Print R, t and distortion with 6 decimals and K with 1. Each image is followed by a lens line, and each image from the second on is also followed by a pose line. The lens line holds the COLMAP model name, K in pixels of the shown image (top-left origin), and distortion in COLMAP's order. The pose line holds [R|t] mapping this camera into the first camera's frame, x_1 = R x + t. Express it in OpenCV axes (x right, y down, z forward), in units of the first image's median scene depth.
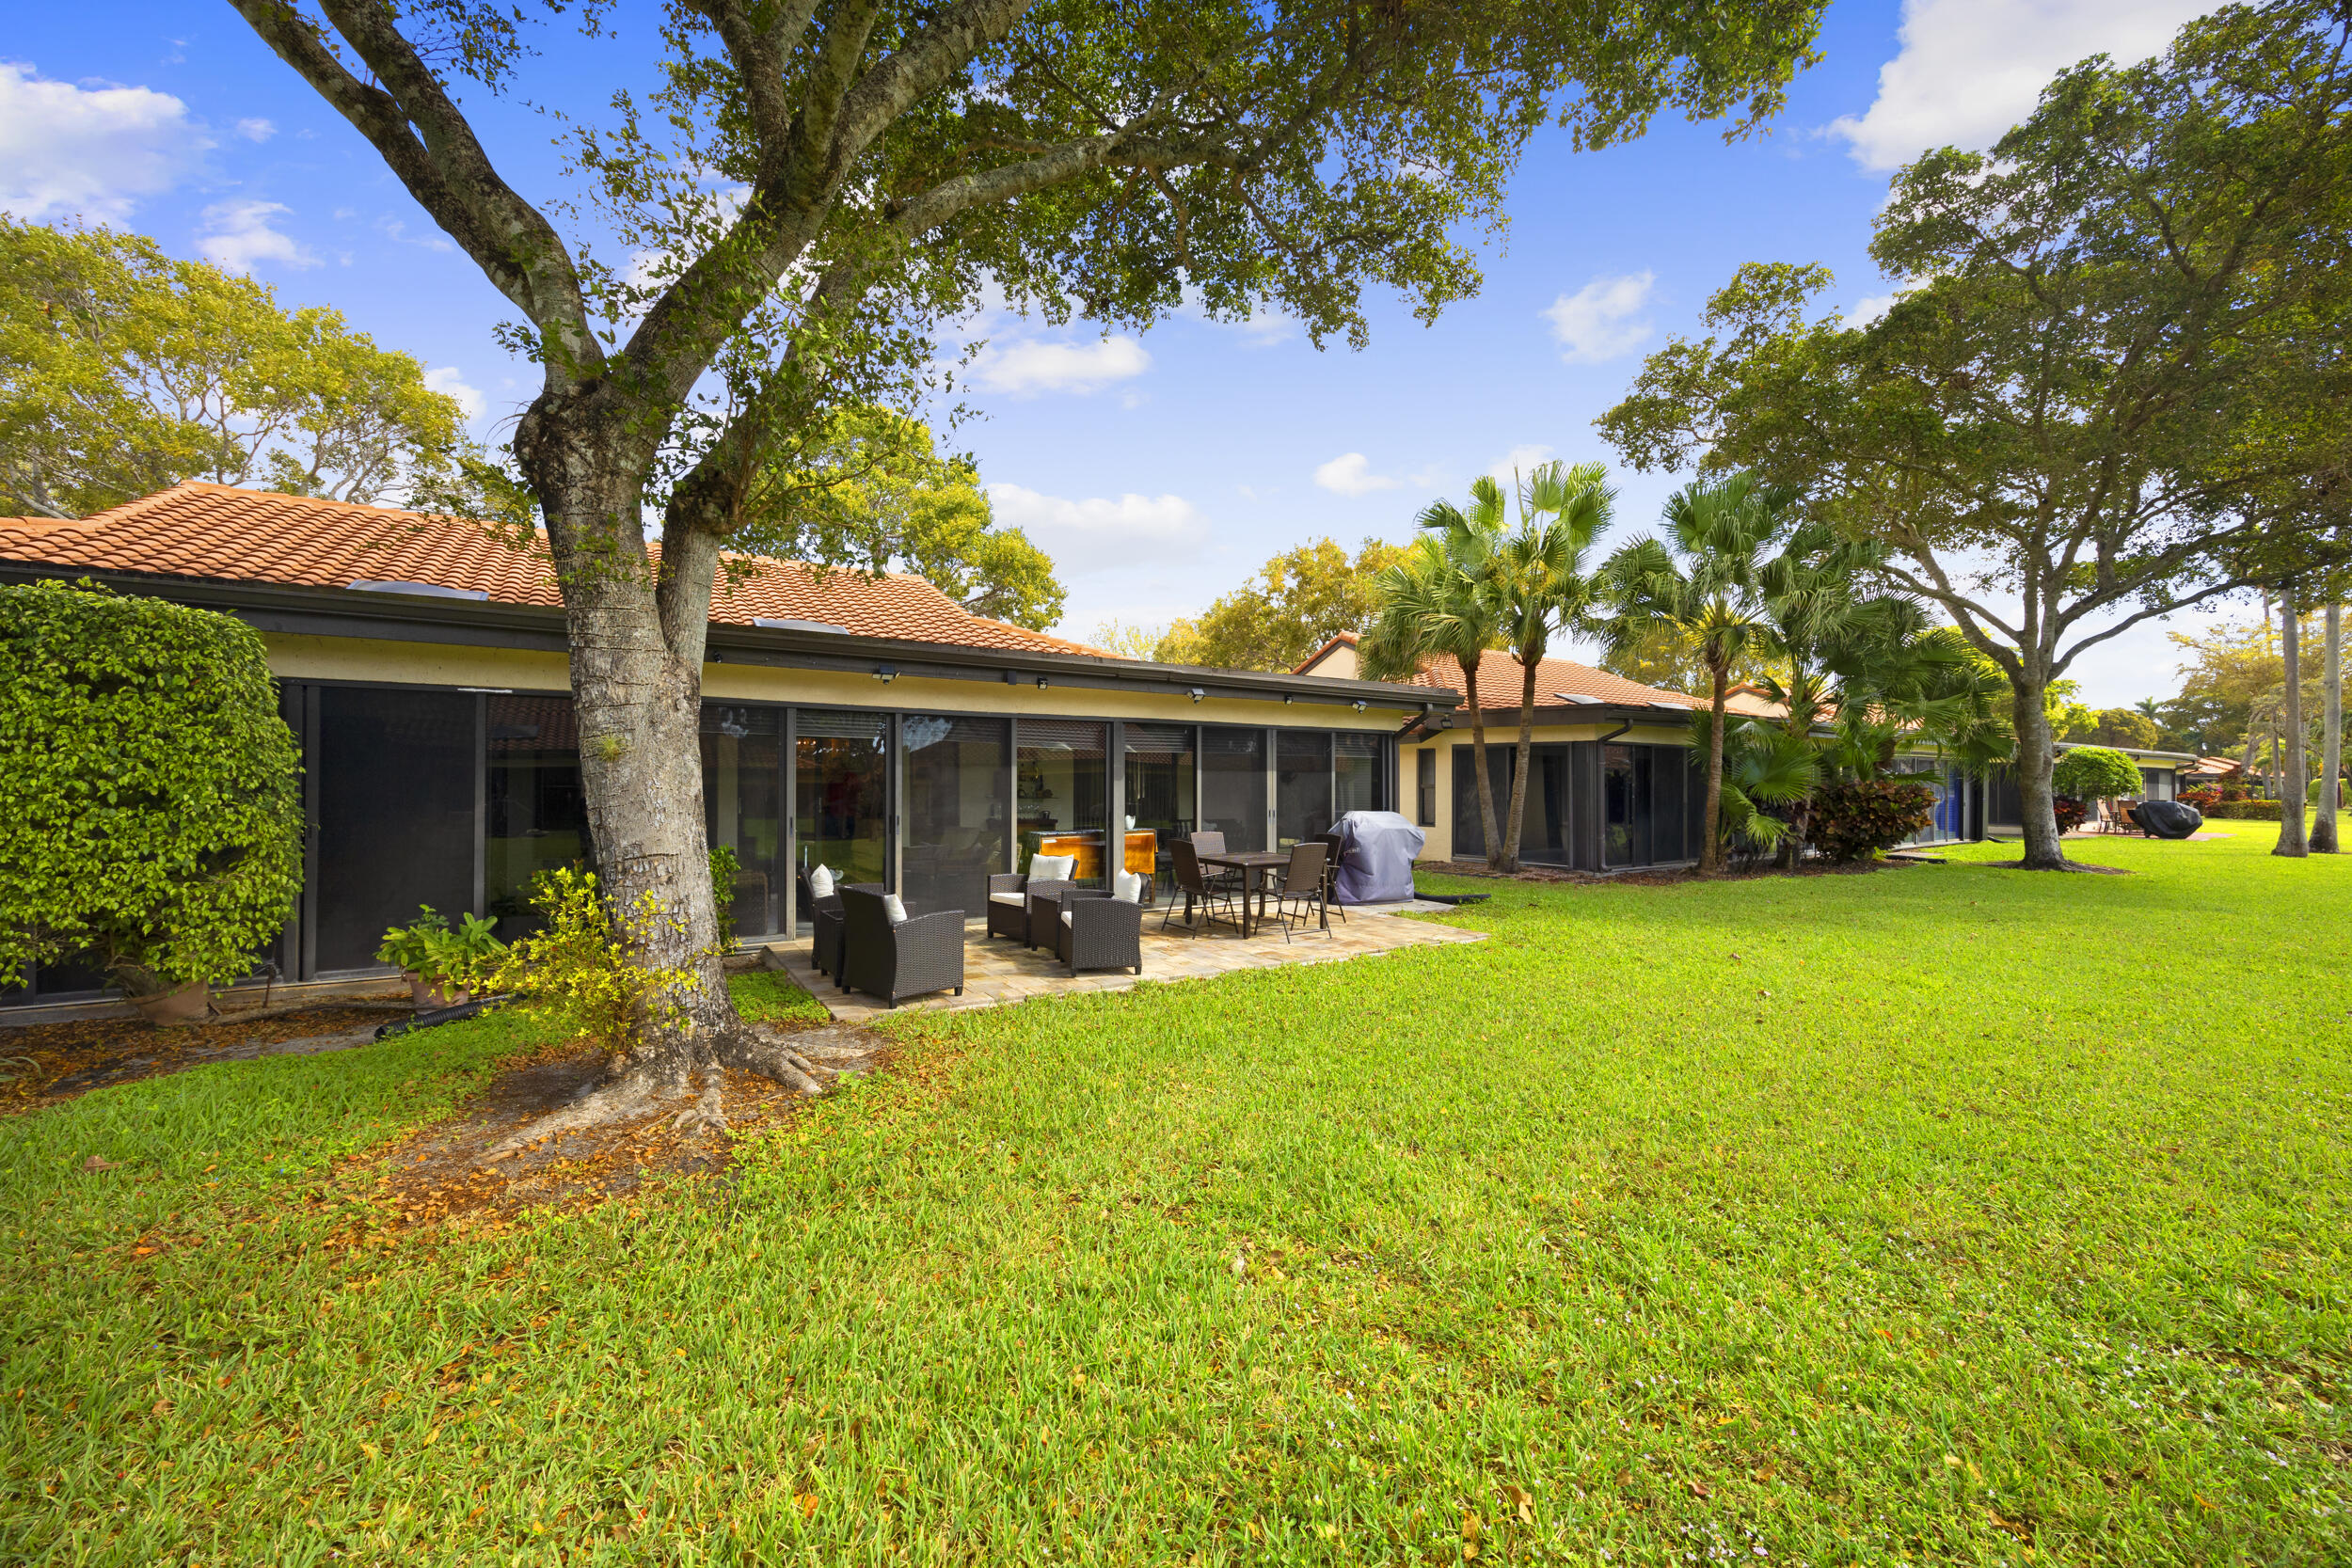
lens RADIAL K [[902.9, 0, 1171.6], [0, 902.9, 784.5], [0, 0, 1]] dist [-0.002062, 0.000625]
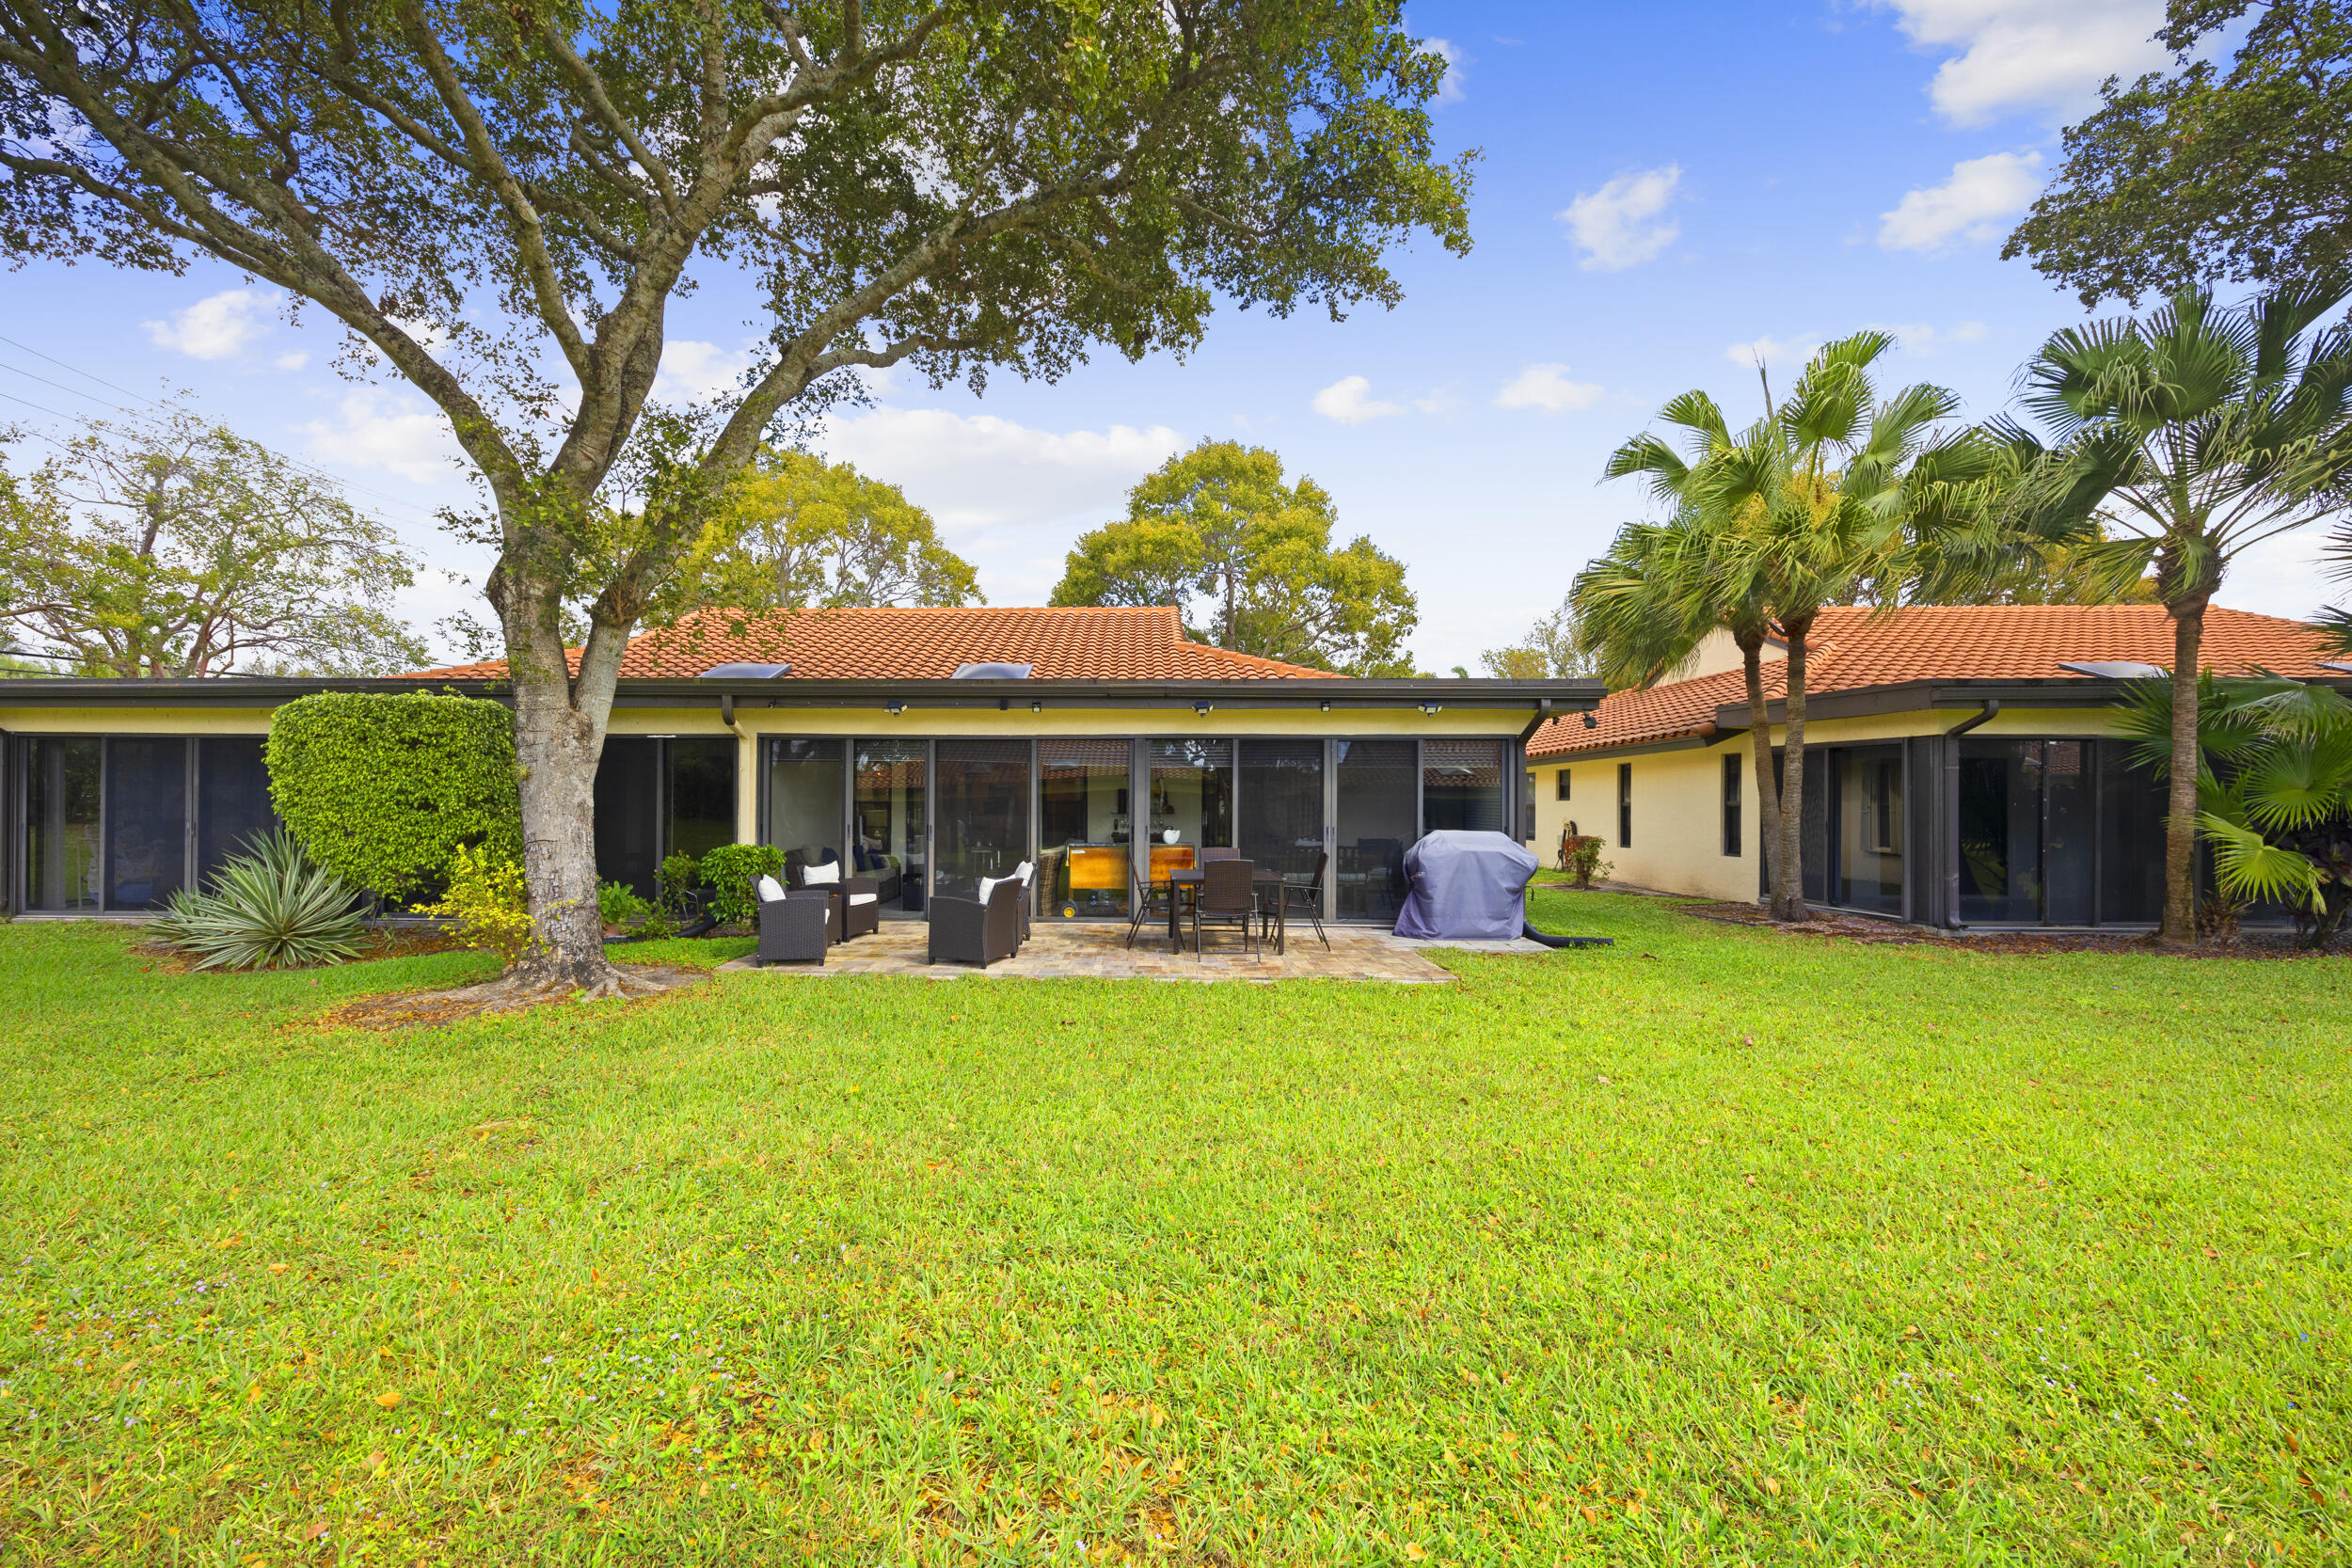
lens RADIAL K [[902.9, 0, 1142.7], [0, 902.9, 814.3], [0, 0, 1]] dist [-0.002062, 0.000625]
pose [[0.822526, 0.006807, -0.568687, 0.486436], [-0.000683, 0.999939, 0.010981, 0.006125], [0.568727, -0.008643, 0.822481, 0.129682]]
